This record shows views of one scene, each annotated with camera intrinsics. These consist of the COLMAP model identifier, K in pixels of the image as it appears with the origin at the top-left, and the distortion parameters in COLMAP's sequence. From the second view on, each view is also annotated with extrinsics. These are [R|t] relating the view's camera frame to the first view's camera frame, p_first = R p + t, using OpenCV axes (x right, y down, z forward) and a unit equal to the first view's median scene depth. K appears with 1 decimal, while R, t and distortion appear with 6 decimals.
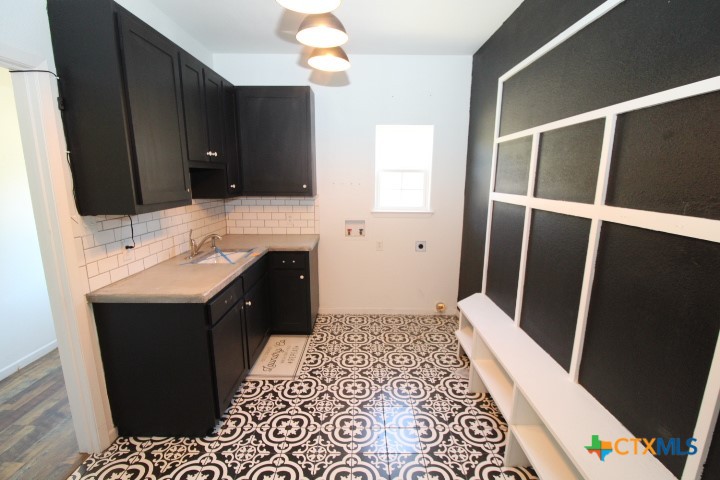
lens RADIAL K [[329.2, 0, 359.0], [0, 329.2, 240.7], [0, 0, 1]] dist [-0.013113, -0.005521]
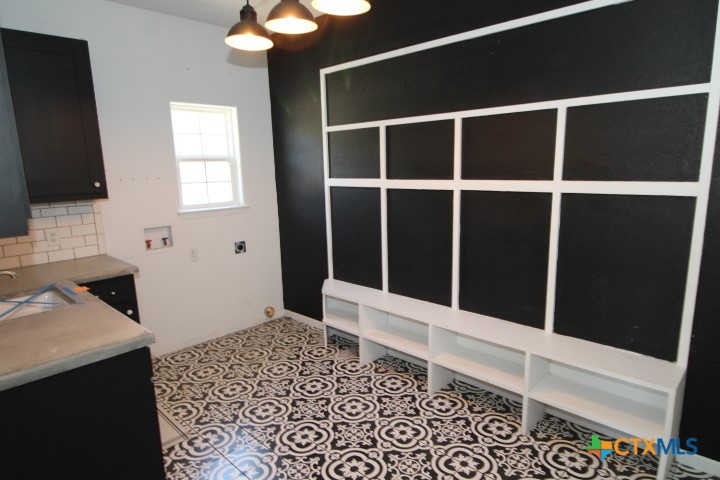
lens RADIAL K [[429.6, 0, 355.1], [0, 429.6, 239.2], [0, 0, 1]] dist [0.003100, -0.005445]
pose [[0.692628, -0.144919, 0.706587, -0.389702], [0.163168, 0.985694, 0.042218, -0.002228], [-0.702597, 0.086051, 0.706366, -0.000271]]
